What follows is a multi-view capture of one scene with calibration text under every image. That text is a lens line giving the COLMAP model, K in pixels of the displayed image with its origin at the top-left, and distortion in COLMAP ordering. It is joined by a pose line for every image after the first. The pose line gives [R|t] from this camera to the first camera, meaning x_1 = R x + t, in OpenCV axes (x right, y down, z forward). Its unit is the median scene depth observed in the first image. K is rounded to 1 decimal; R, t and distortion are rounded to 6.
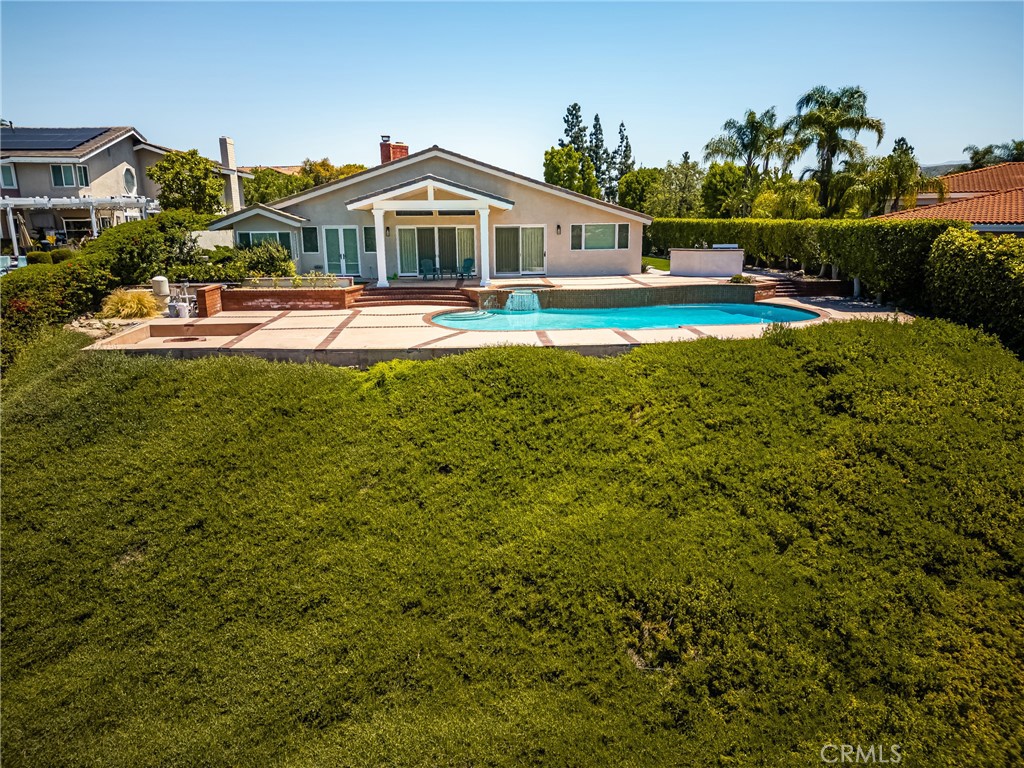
lens RADIAL K [[713.6, 0, 512.0], [0, 713.6, 384.0], [0, 0, 1]] dist [0.072196, -0.091446]
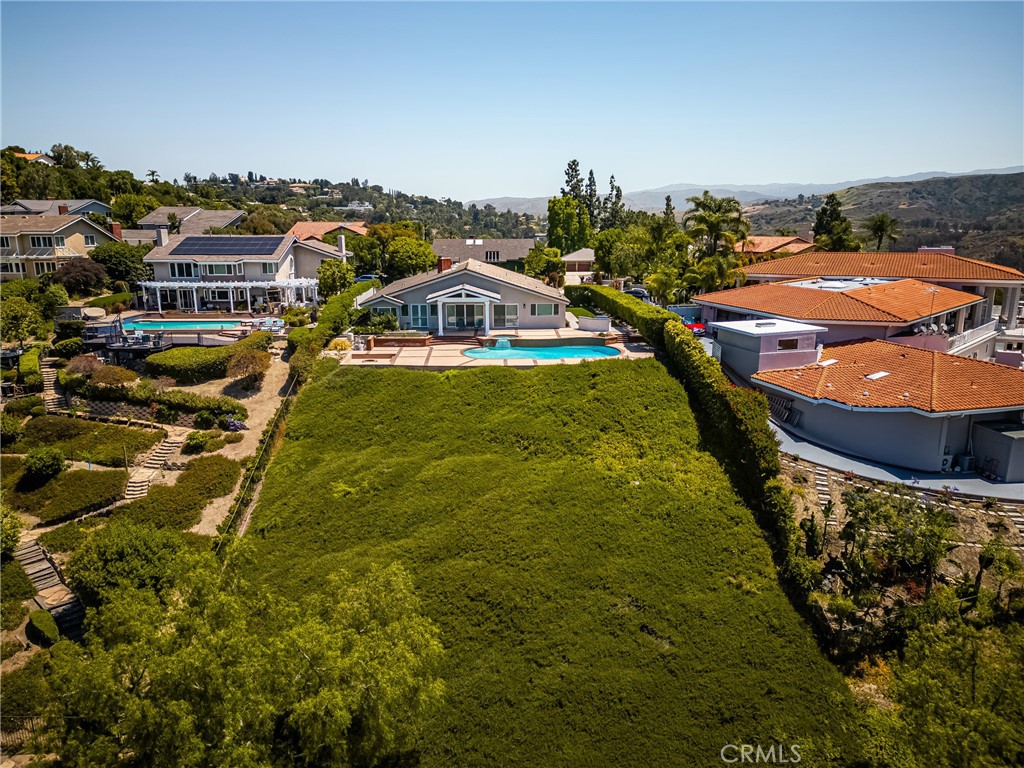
lens RADIAL K [[713.6, 0, 512.0], [0, 713.6, 384.0], [0, 0, 1]] dist [0.072196, -0.091446]
pose [[0.999533, 0.014106, -0.027121, 0.106668], [-0.014286, 0.999877, -0.006467, 0.026301], [0.027027, 0.006851, 0.999611, -1.267669]]
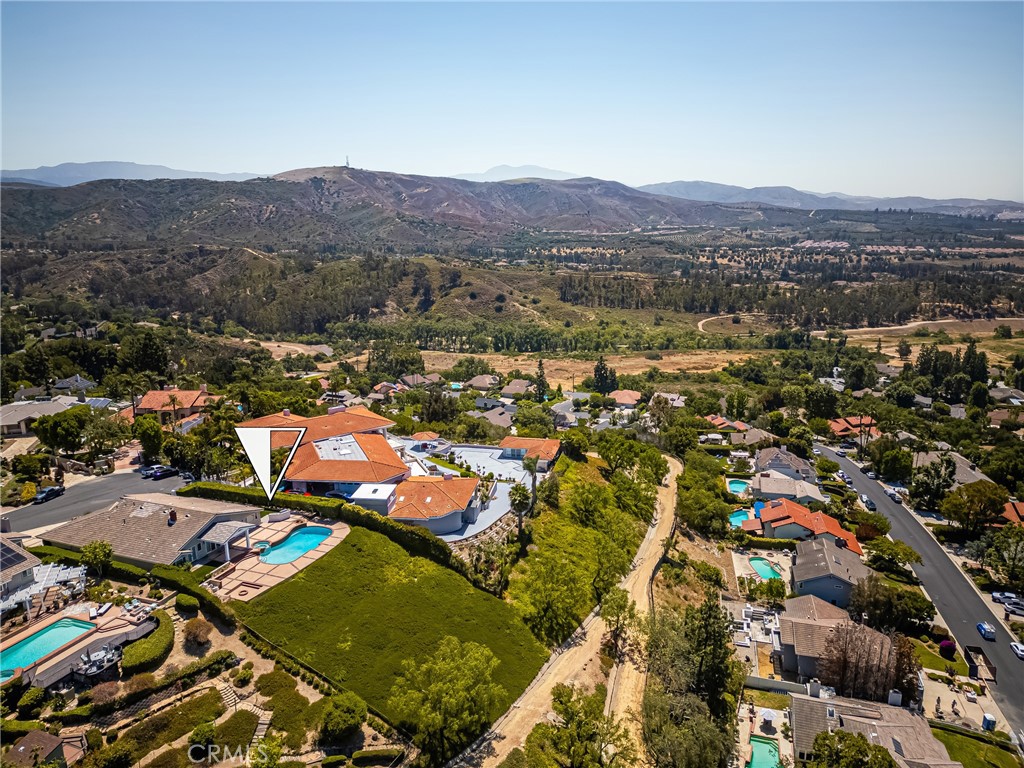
lens RADIAL K [[702.3, 0, 509.2], [0, 702.3, 392.2], [0, 0, 1]] dist [0.075226, -0.090804]
pose [[0.424086, -0.207389, 0.881556, -2.616801], [0.207017, 0.969852, 0.128572, -1.144251], [-0.881643, 0.127972, 0.454234, -2.021676]]
